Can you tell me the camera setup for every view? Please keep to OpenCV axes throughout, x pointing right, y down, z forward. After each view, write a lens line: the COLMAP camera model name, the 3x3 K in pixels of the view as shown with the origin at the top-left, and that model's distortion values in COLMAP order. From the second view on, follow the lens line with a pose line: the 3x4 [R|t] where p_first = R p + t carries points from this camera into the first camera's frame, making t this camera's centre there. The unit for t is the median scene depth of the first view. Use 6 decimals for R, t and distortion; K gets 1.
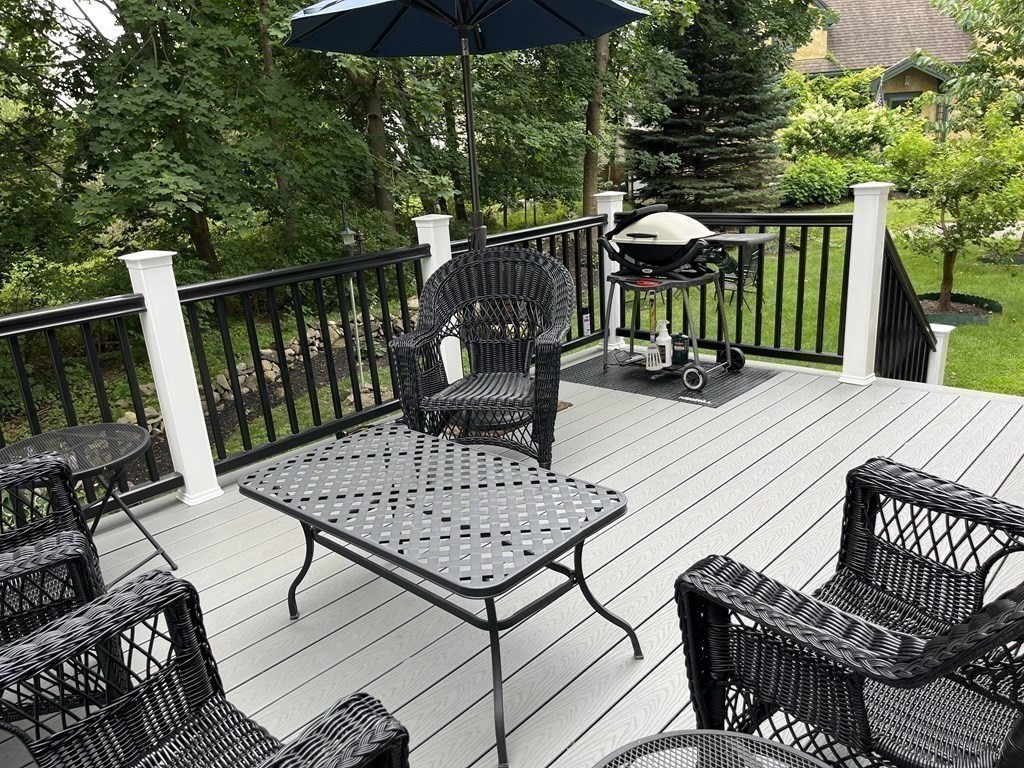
lens RADIAL K [[771.8, 0, 513.4], [0, 771.8, 389.6], [0, 0, 1]] dist [0.054247, -0.053260]
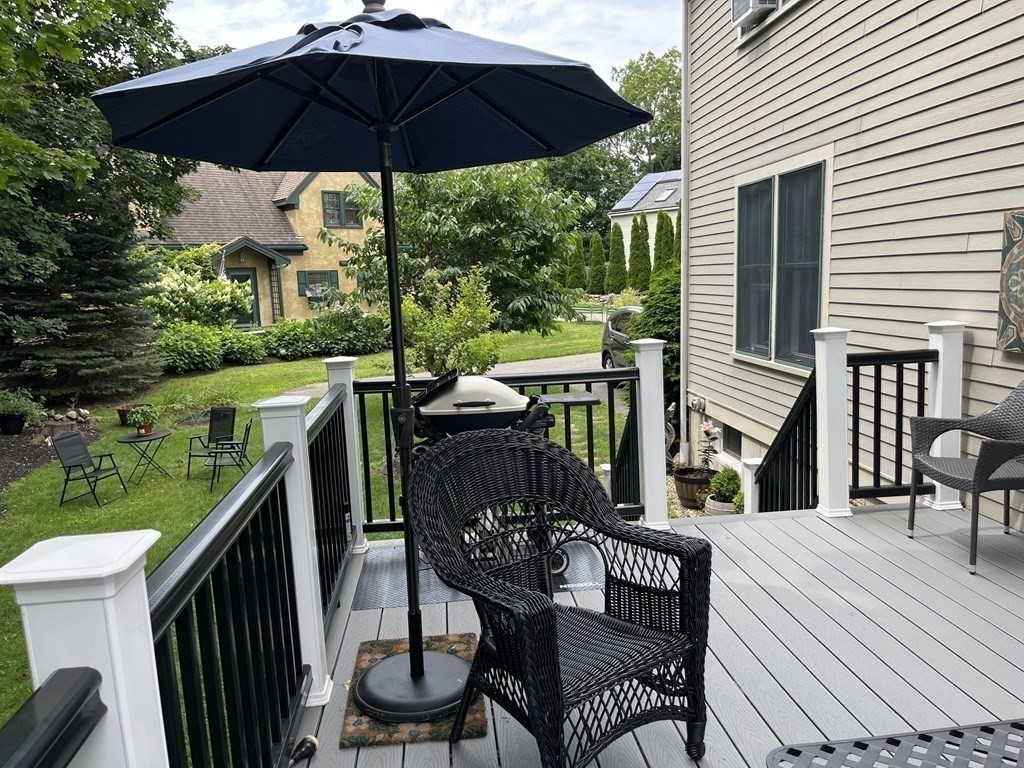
lens RADIAL K [[771.8, 0, 513.4], [0, 771.8, 389.6], [0, 0, 1]] dist [0.054247, -0.053260]
pose [[0.661370, -0.063705, 0.747349, -0.080487], [0.217548, 0.969849, -0.109848, -0.021924], [-0.717818, 0.235234, 0.655288, 0.082099]]
